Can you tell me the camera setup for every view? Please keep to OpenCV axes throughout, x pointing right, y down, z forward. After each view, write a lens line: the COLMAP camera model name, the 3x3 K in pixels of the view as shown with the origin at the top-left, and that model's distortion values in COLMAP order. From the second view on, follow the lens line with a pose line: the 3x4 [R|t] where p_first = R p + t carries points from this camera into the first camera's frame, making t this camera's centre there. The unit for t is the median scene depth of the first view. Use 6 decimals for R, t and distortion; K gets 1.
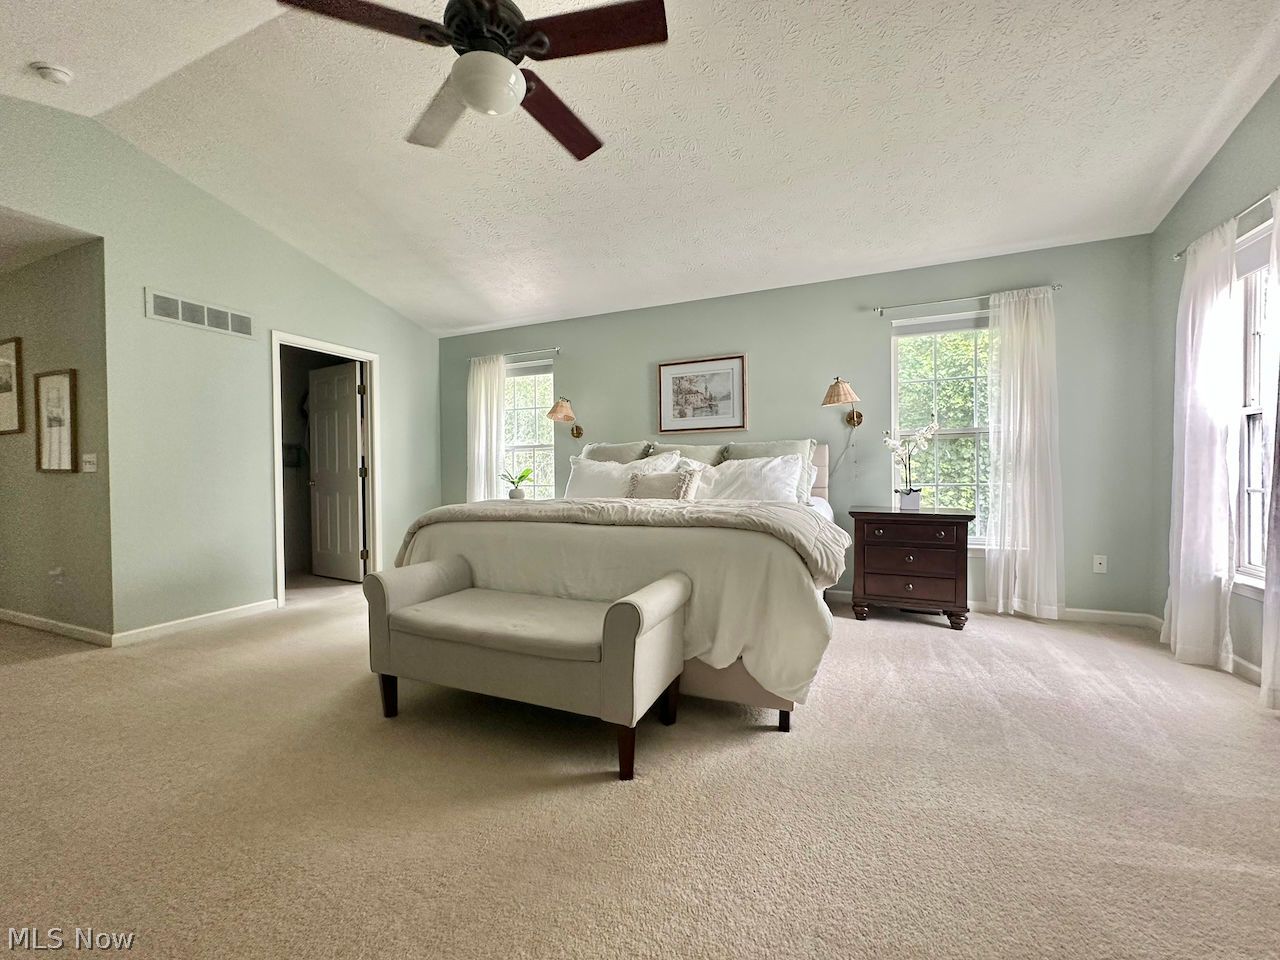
lens RADIAL K [[511.3, 0, 637.5], [0, 511.3, 484.3], [0, 0, 1]] dist [-0.002416, 0.001265]
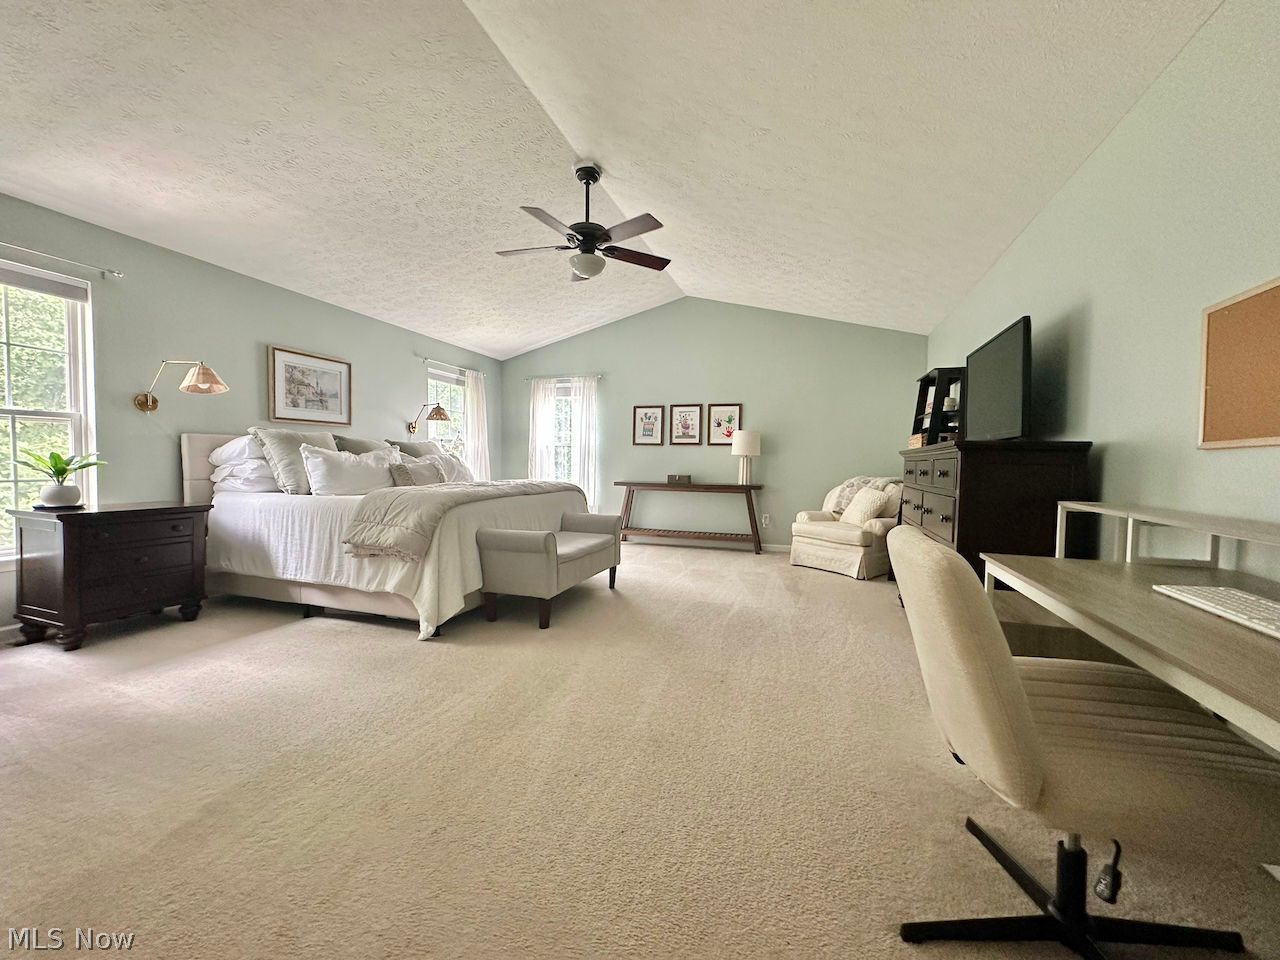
lens RADIAL K [[511.3, 0, 637.4], [0, 511.3, 480.6], [0, 0, 1]] dist [-0.002416, 0.001265]
pose [[-0.060418, -0.017716, 0.998016, -0.969091], [0.017001, 0.999679, 0.018775, 0.004869], [-0.998028, 0.018102, -0.060097, 0.406163]]
